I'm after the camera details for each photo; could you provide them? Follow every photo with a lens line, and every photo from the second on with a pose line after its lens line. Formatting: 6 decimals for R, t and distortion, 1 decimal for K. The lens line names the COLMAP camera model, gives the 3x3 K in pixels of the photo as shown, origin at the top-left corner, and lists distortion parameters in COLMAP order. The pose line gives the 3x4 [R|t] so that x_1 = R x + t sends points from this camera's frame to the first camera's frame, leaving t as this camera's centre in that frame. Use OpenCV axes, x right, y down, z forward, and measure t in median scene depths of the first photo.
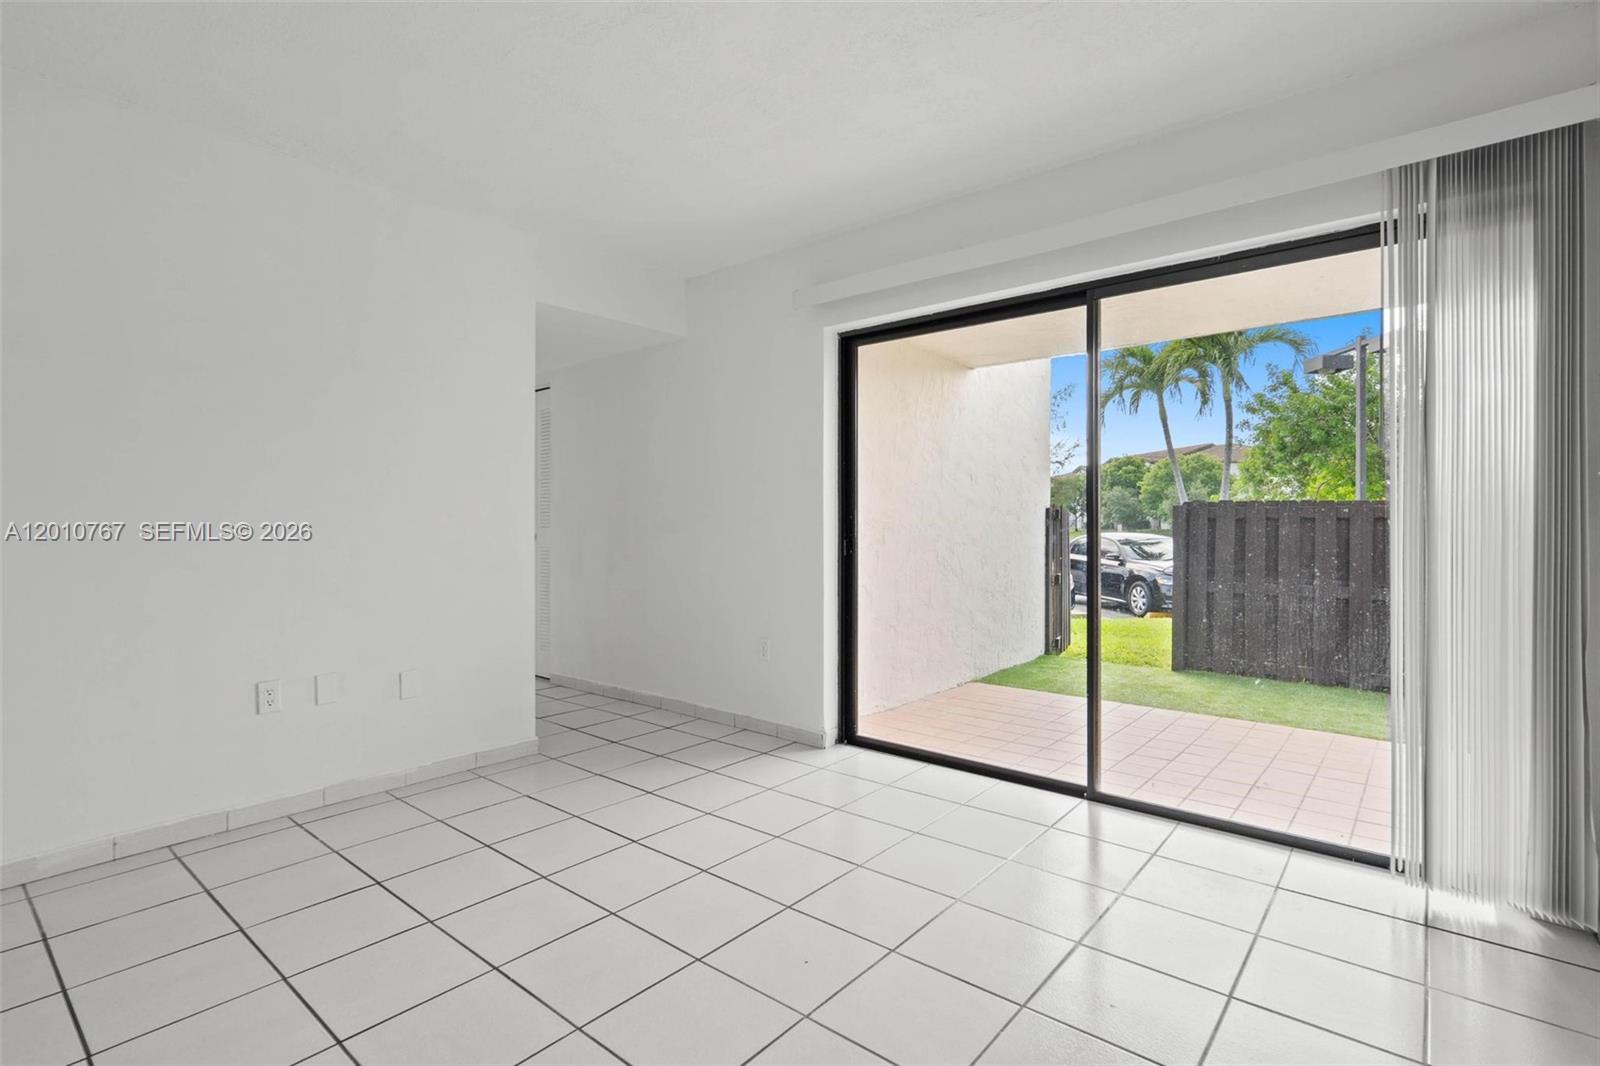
lens RADIAL K [[763.6, 0, 799.4], [0, 763.6, 526.3], [0, 0, 1]] dist [-0.002966, -0.000527]
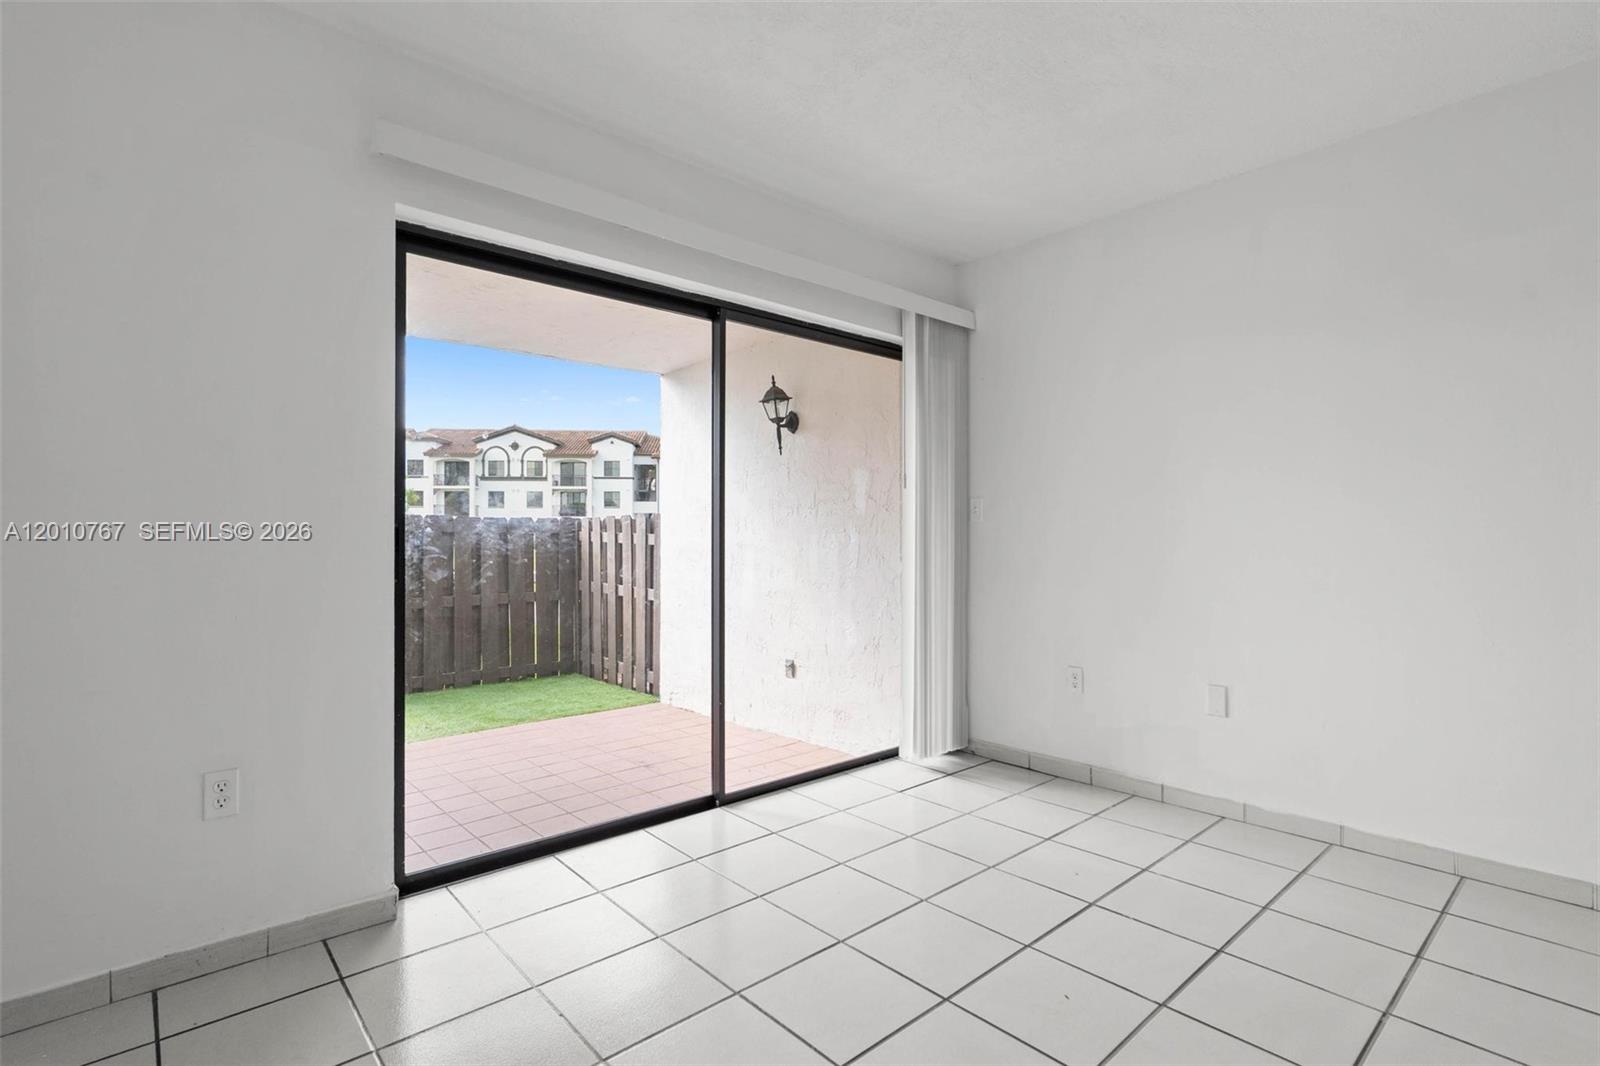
lens RADIAL K [[763.0, 0, 807.5], [0, 763.0, 538.0], [0, 0, 1]] dist [0.000113, 0.000147]
pose [[0.145028, -0.002738, 0.989424, -0.610764], [0.002213, 0.999995, 0.002443, -0.003126], [-0.989425, 0.001836, 0.145033, 0.727755]]
